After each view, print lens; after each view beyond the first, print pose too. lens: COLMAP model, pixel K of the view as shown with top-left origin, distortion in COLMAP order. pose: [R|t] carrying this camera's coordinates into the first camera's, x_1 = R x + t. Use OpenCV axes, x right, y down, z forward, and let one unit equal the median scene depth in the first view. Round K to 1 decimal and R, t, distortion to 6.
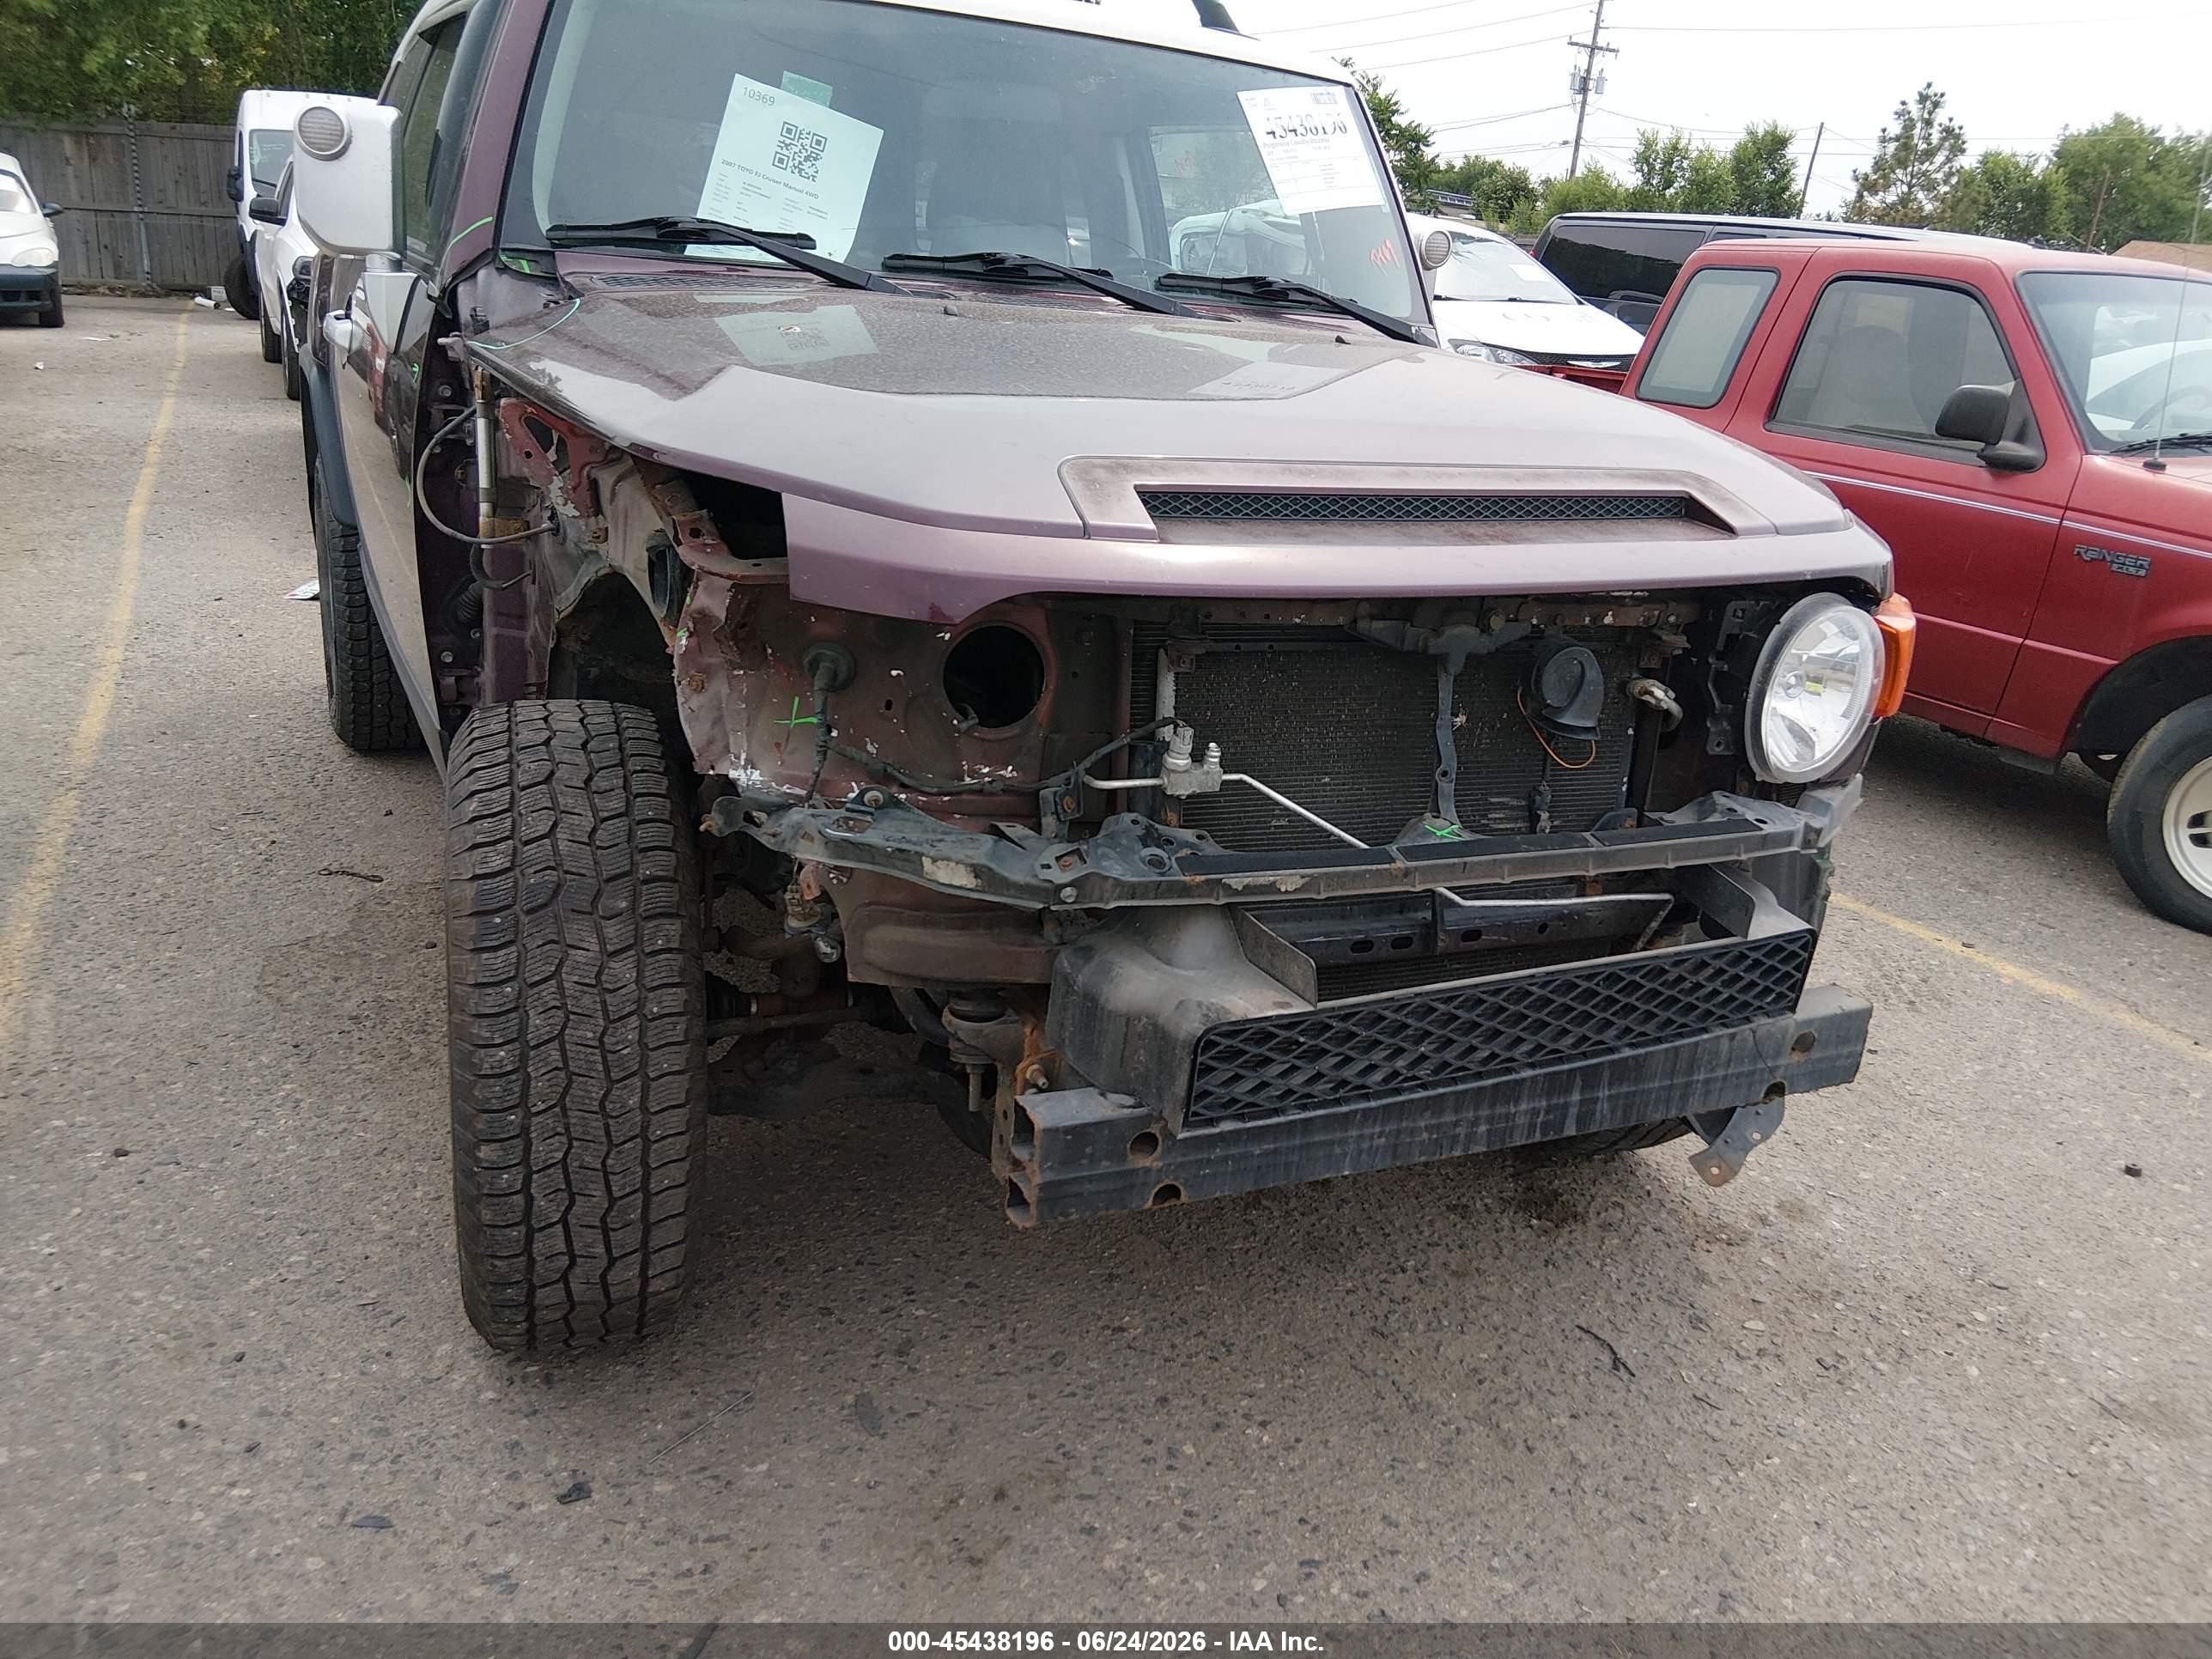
lens RADIAL K [[1666.0, 0, 1106.4], [0, 1666.0, 812.8], [0, 0, 1]] dist [0.134250, -0.232553]
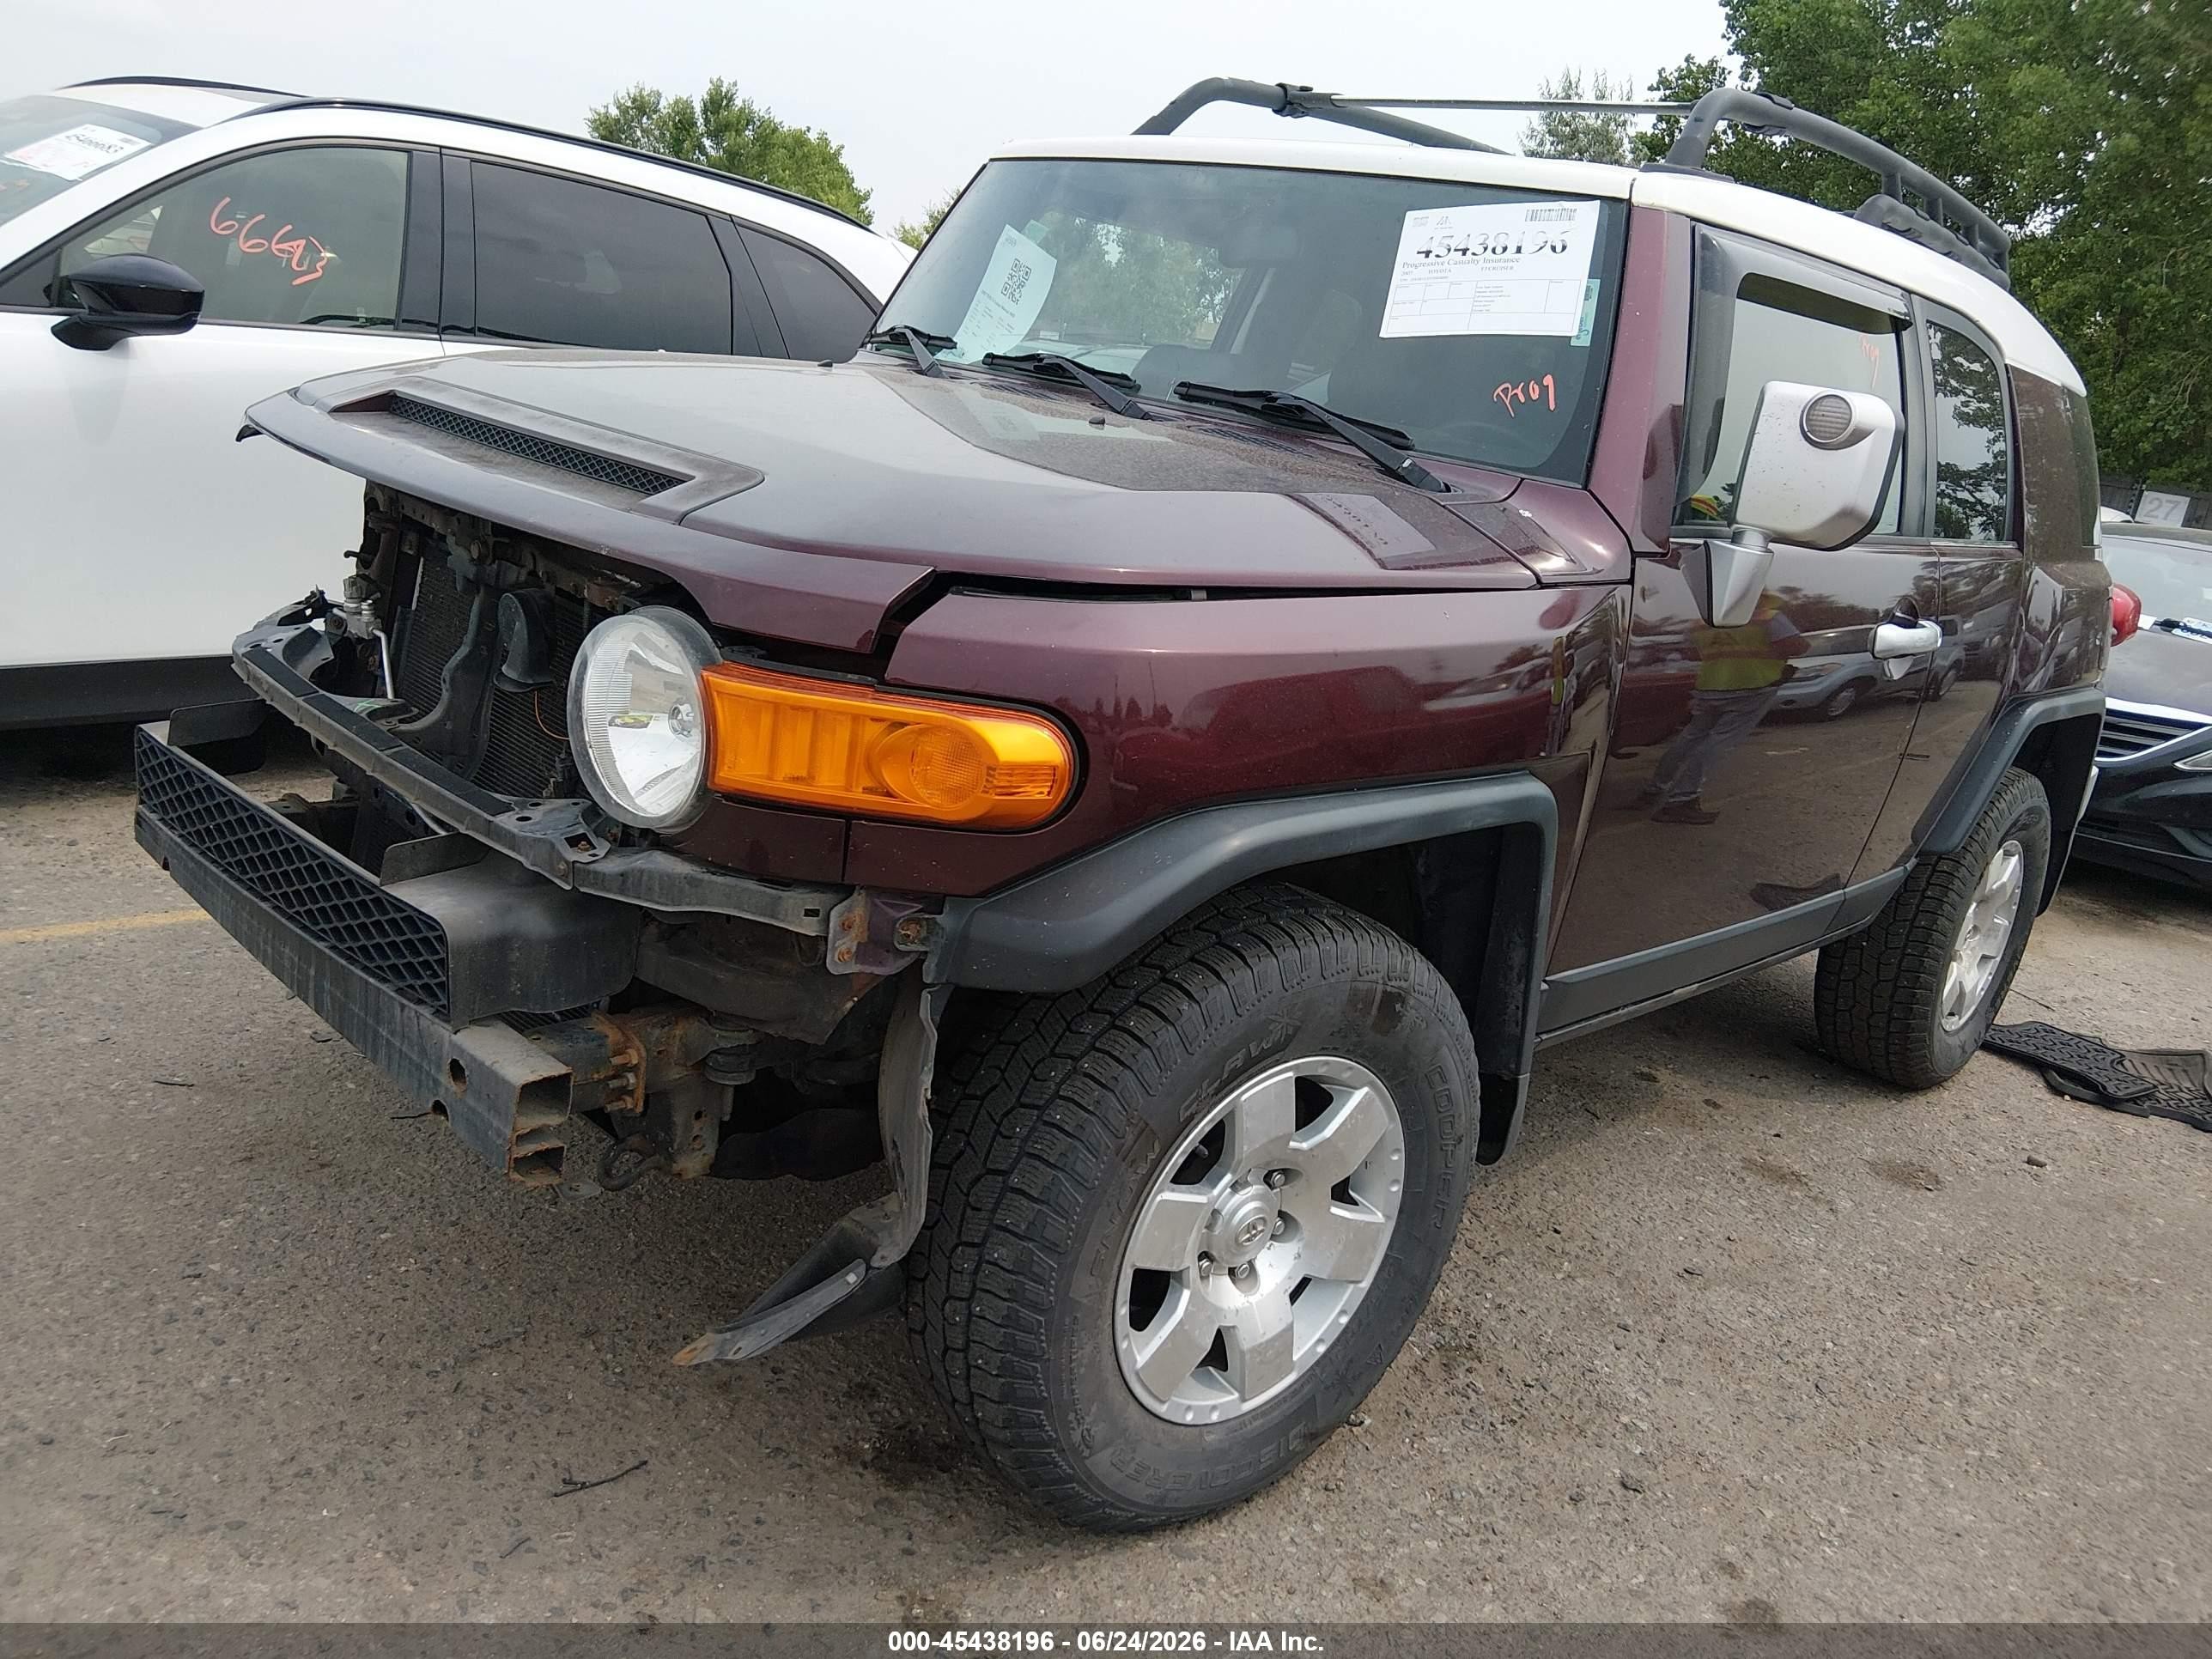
lens RADIAL K [[1666.0, 0, 1106.4], [0, 1666.0, 812.8], [0, 0, 1]] dist [0.134250, -0.232553]
pose [[0.348413, 0.215549, -0.912221, 1.381612], [-0.408397, 0.910879, 0.059249, -0.187427], [0.843694, 0.351905, 0.405392, 0.934026]]
